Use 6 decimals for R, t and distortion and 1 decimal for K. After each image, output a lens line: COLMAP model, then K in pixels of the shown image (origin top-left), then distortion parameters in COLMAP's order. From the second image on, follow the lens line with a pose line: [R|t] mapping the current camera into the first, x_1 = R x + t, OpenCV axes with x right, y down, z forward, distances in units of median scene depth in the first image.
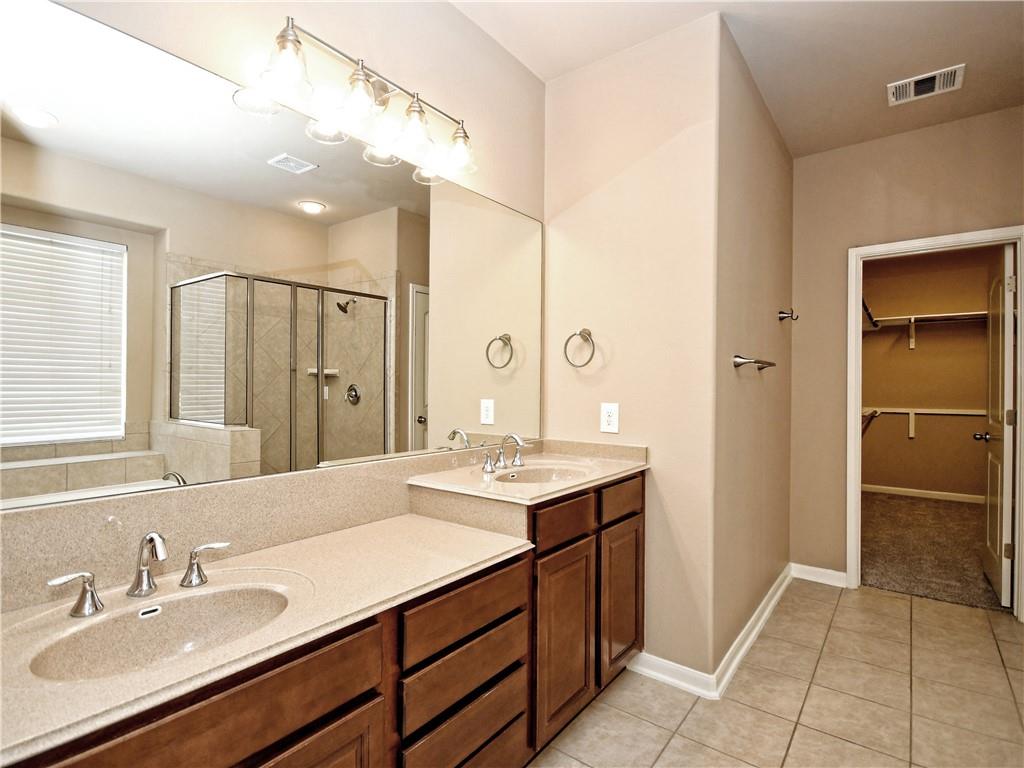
lens RADIAL K [[520.9, 0, 494.0], [0, 520.9, 386.0], [0, 0, 1]] dist [-0.008040, -0.000302]
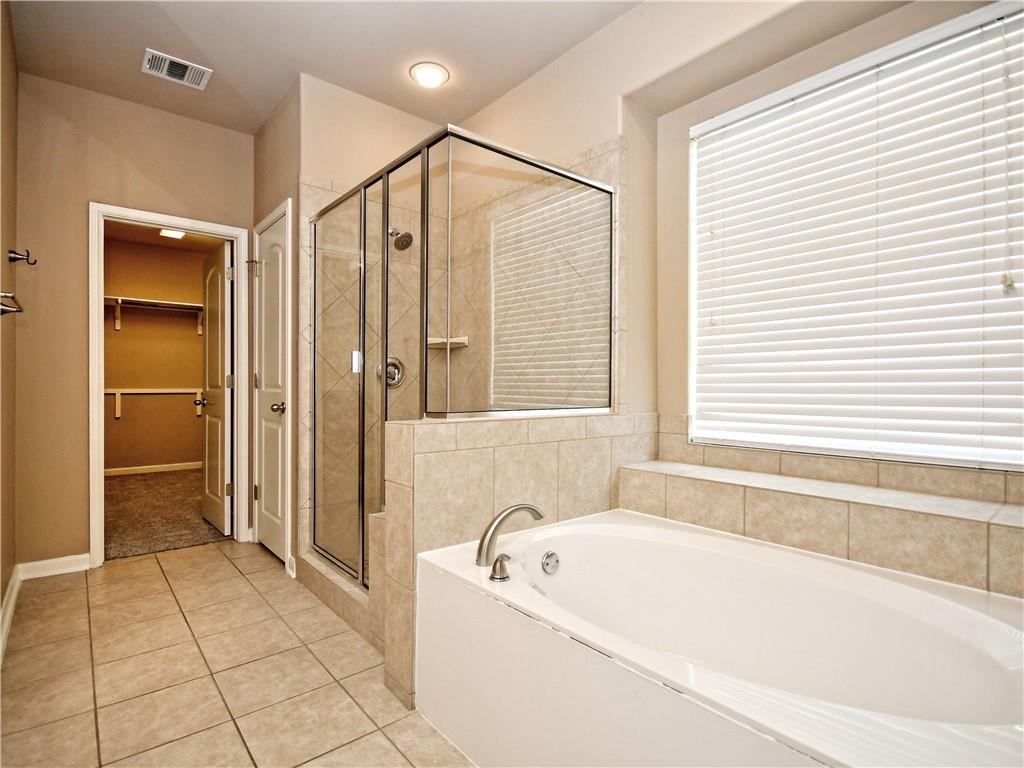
lens RADIAL K [[520.9, 0, 516.3], [0, 520.9, 391.1], [0, 0, 1]] dist [-0.008040, -0.000302]
pose [[0.193948, -0.014818, 0.980900, -0.079139], [-0.006710, 0.999842, 0.016431, 0.053432], [-0.980989, -0.009769, 0.193818, 0.078515]]
